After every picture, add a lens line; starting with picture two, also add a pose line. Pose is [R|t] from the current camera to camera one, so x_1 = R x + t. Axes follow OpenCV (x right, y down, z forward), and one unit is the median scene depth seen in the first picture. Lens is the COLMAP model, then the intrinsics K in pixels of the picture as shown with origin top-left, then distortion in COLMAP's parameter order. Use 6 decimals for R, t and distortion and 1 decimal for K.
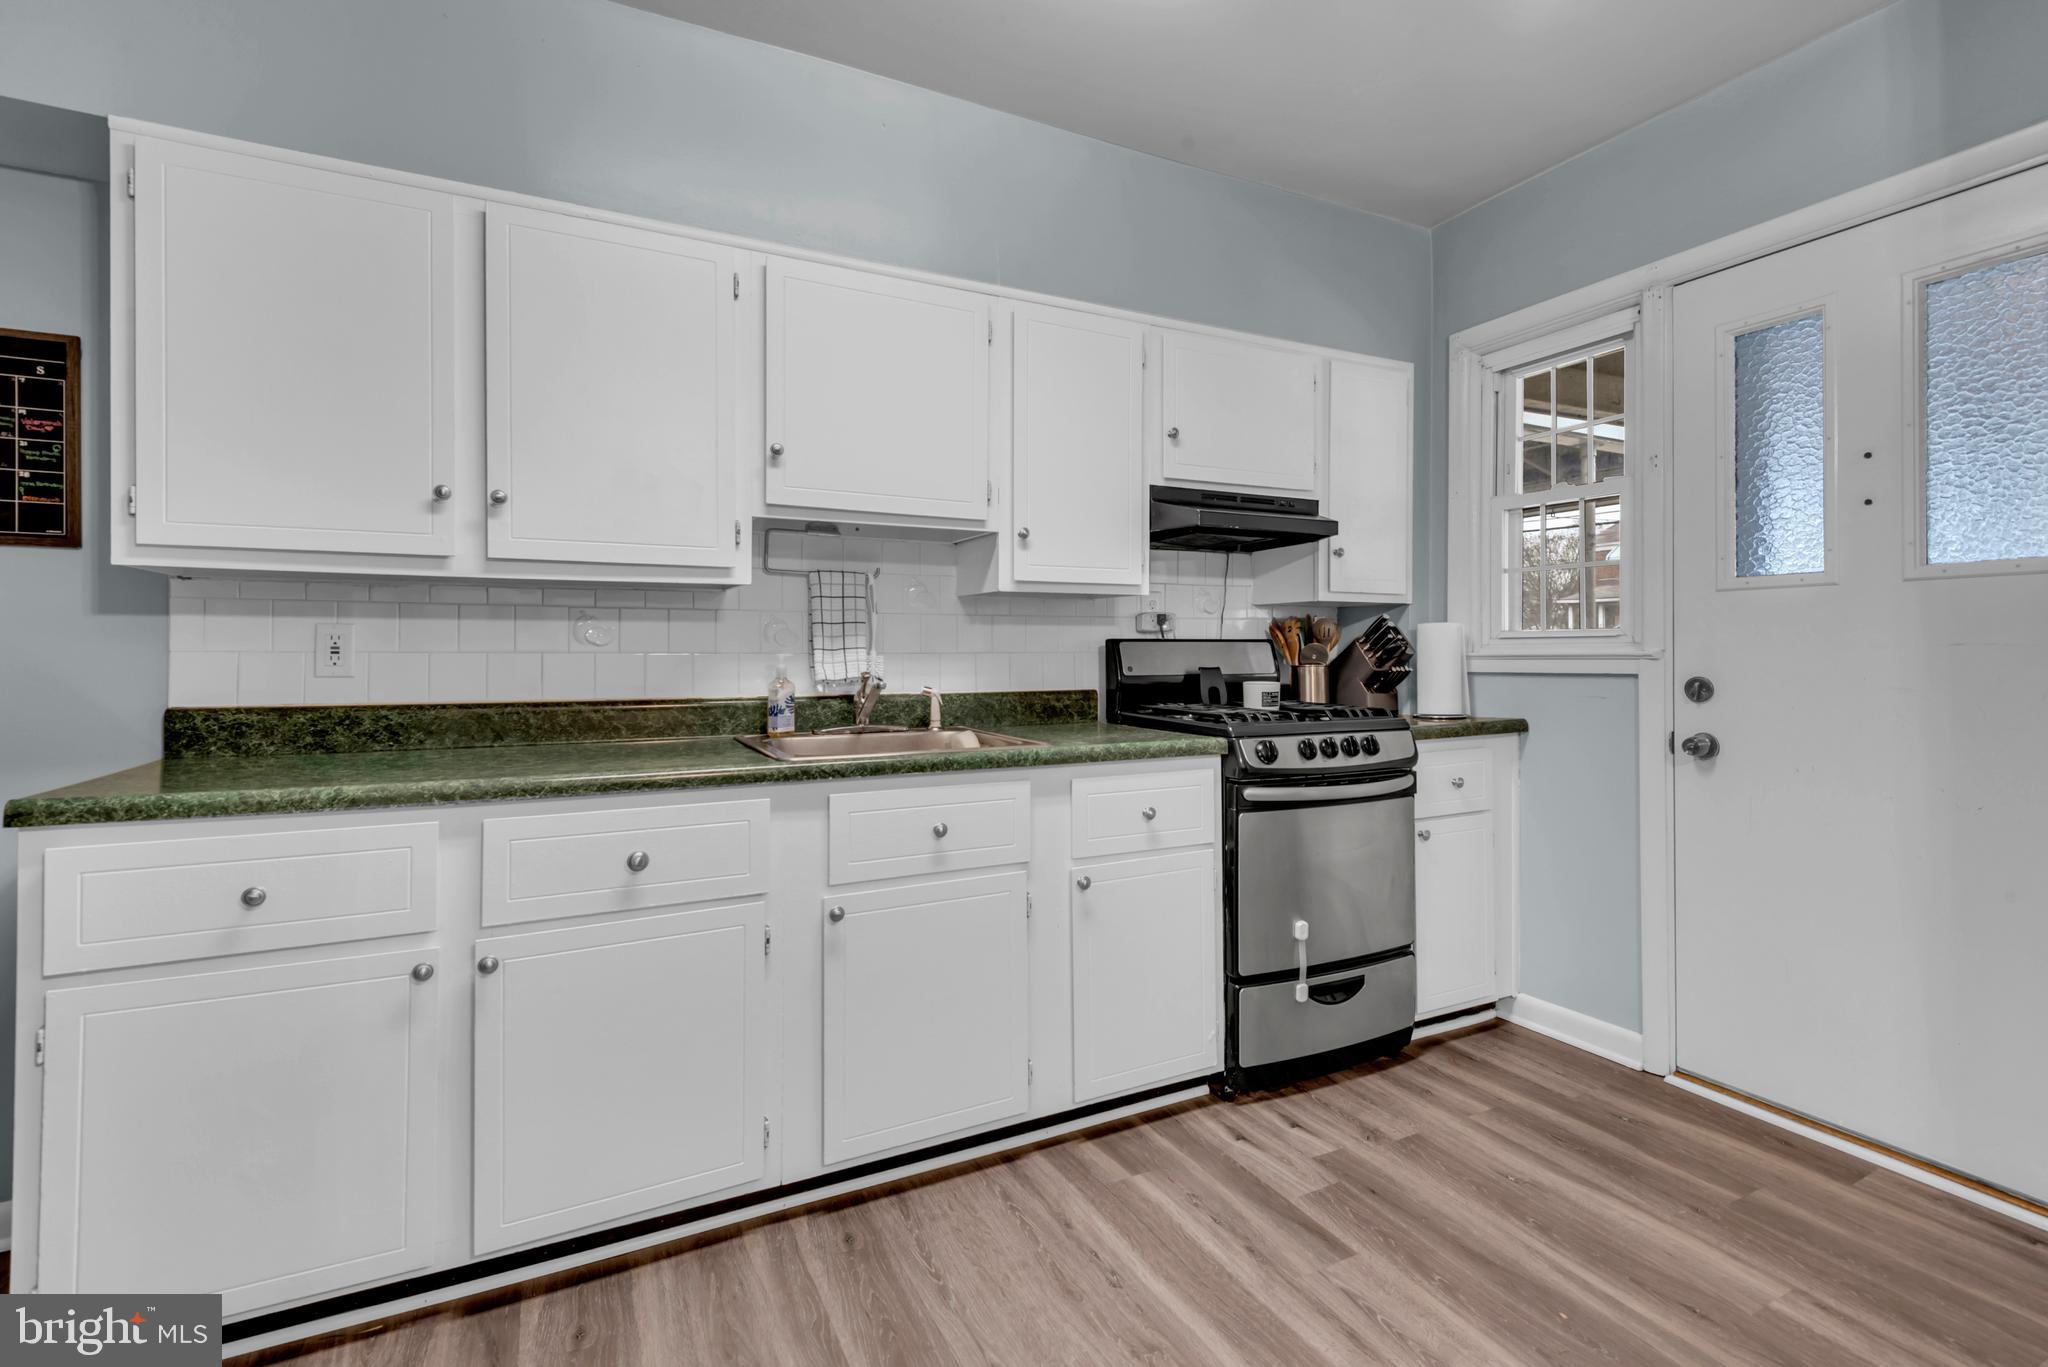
lens RADIAL K [[921.2, 0, 1004.1], [0, 921.2, 648.5], [0, 0, 1]] dist [0.012967, -0.010340]
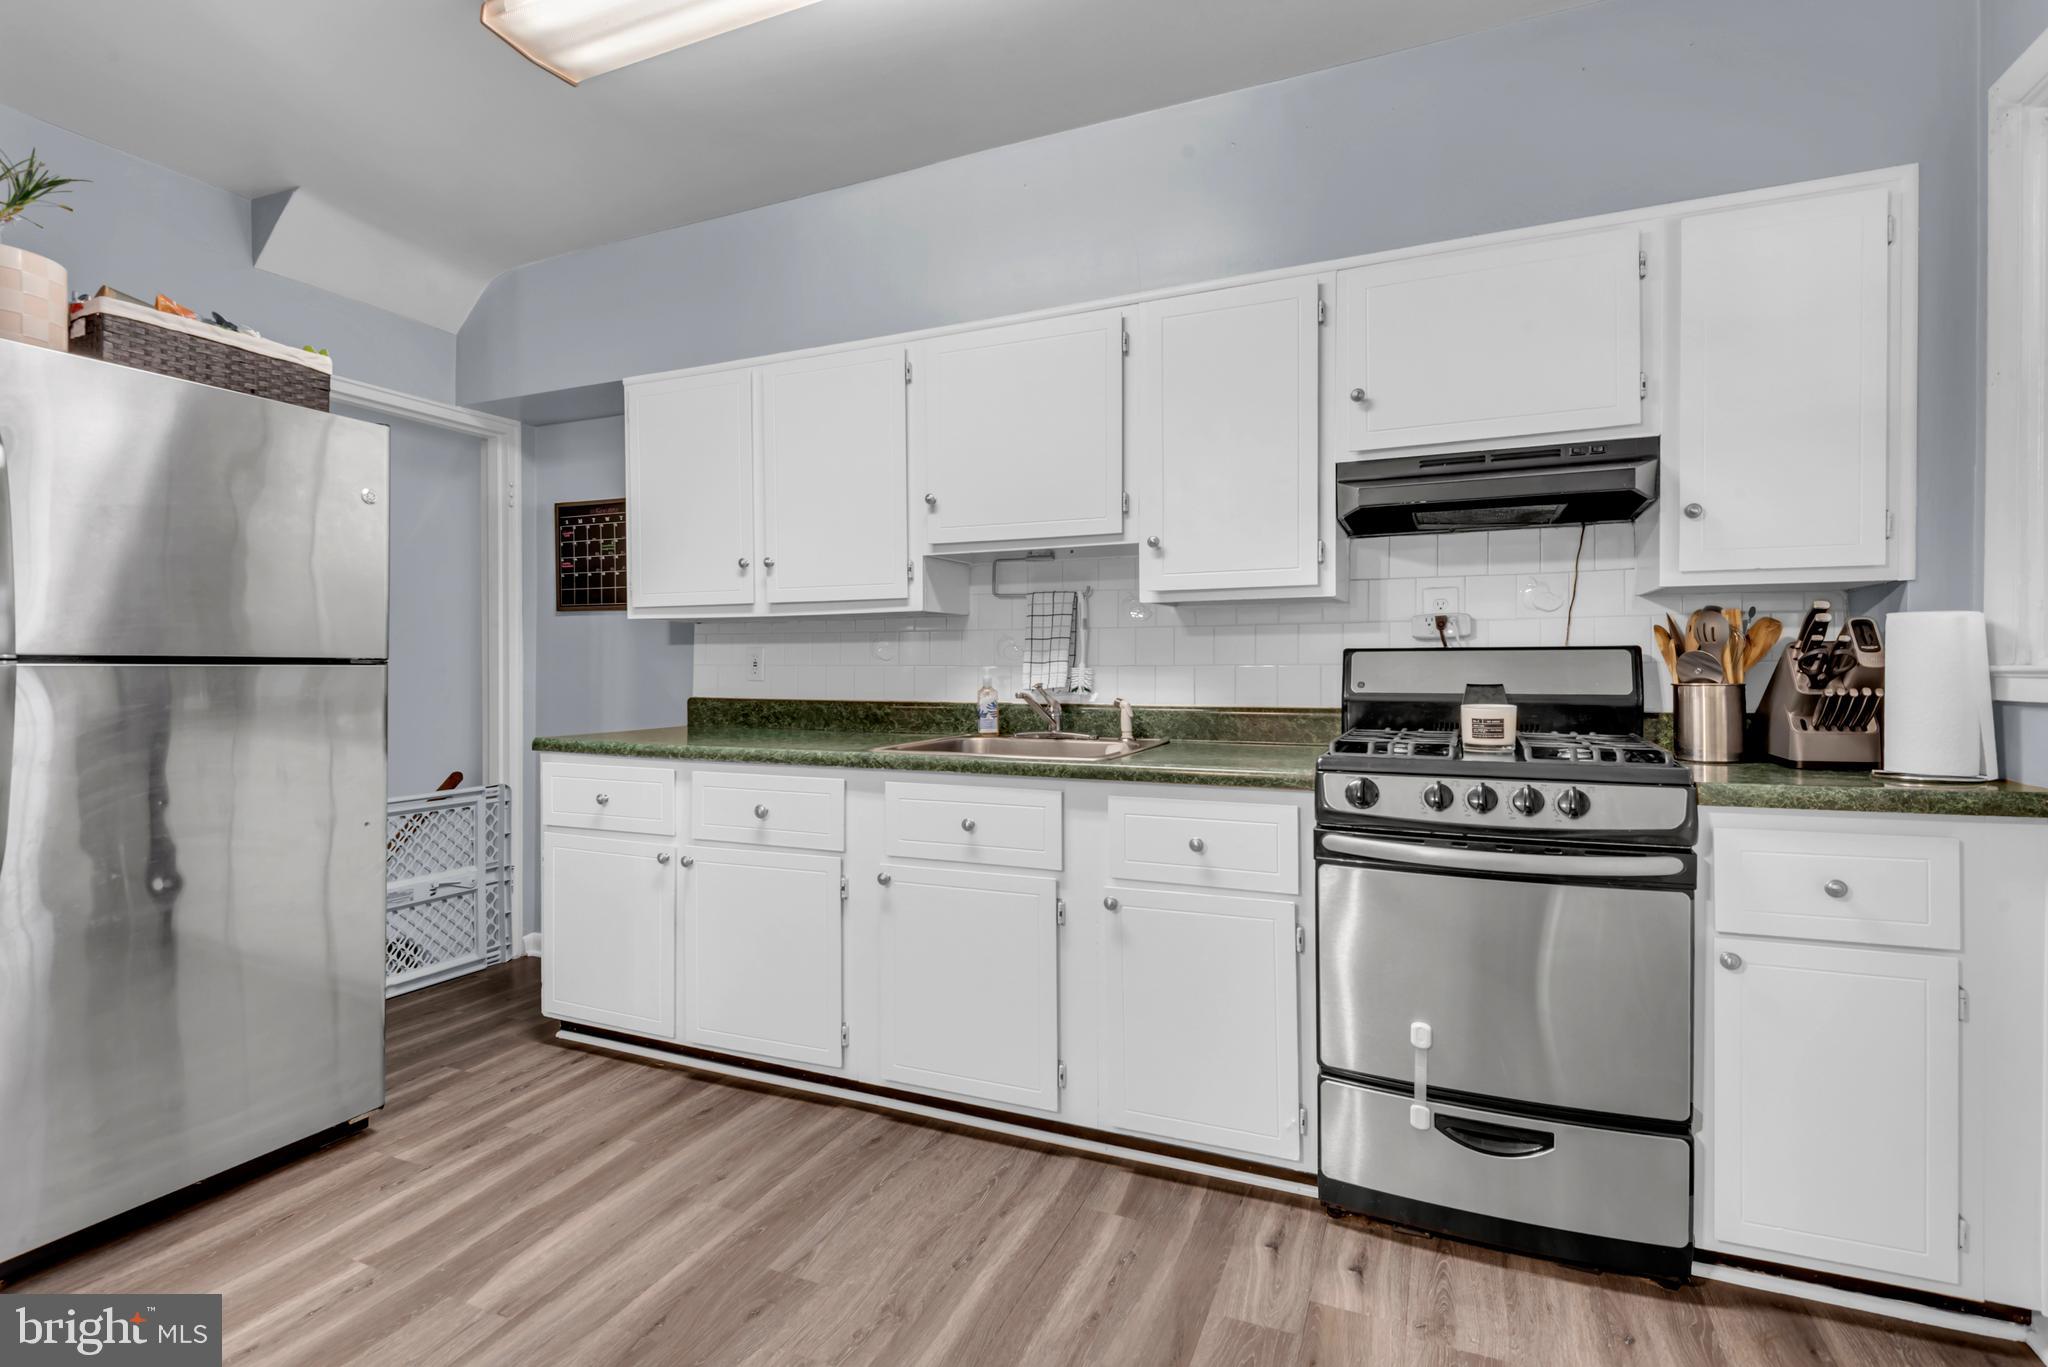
lens RADIAL K [[921.2, 0, 1010.0], [0, 921.2, 672.8], [0, 0, 1]] dist [0.012967, -0.010340]
pose [[0.652928, 0.006599, -0.757392, 0.689066], [0.005612, 0.999892, 0.013551, -0.001987], [0.757399, -0.013098, 0.652820, 0.263502]]
